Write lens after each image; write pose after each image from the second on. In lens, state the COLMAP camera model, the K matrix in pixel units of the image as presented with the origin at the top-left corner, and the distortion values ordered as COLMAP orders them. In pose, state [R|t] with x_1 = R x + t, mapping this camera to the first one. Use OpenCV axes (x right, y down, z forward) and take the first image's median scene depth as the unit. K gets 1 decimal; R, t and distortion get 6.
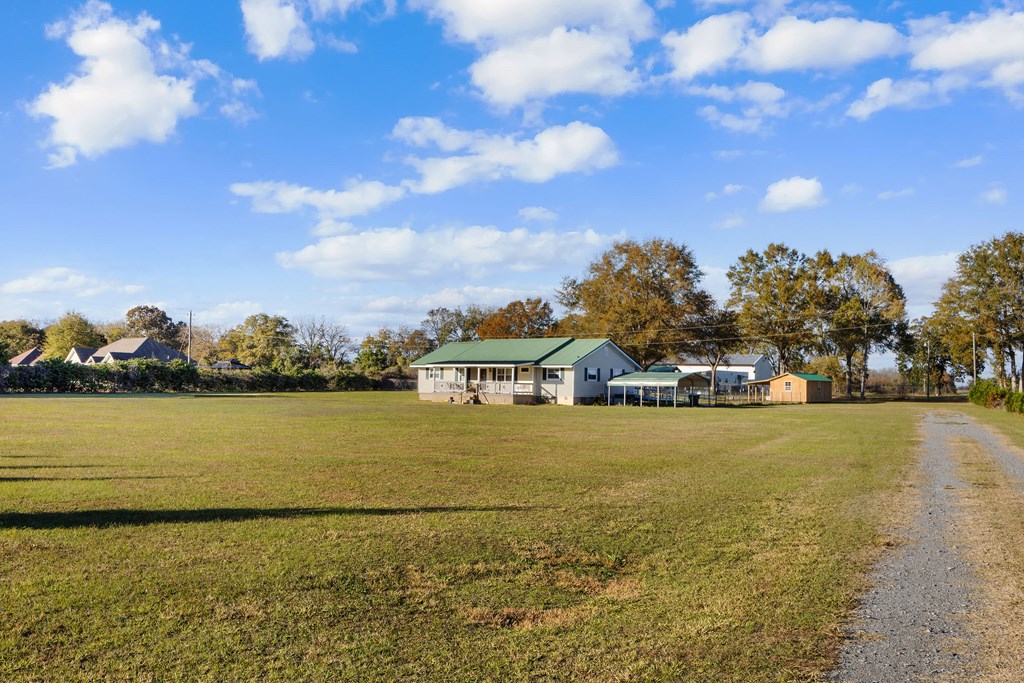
lens RADIAL K [[1012.1, 0, 517.5], [0, 1012.1, 348.2], [0, 0, 1]] dist [-0.025247, 0.000000]
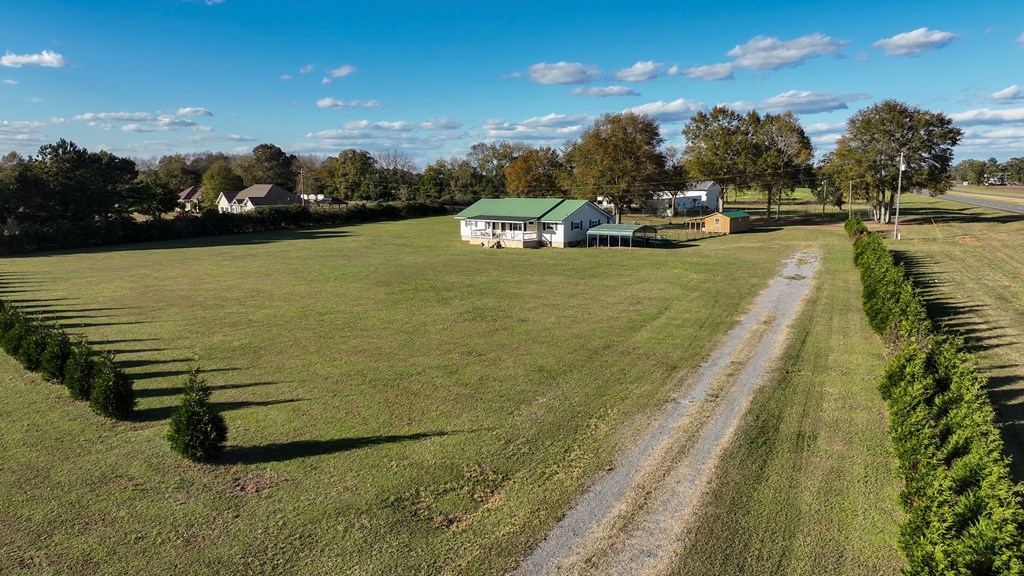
lens RADIAL K [[766.2, 0, 516.0], [0, 766.2, 288.4], [0, 0, 1]] dist [-0.015184, -0.026421]
pose [[0.998906, -0.018270, -0.043057, 0.023043], [0.025770, 0.983210, 0.180649, -0.063507], [0.039034, -0.181561, 0.982605, -0.086019]]
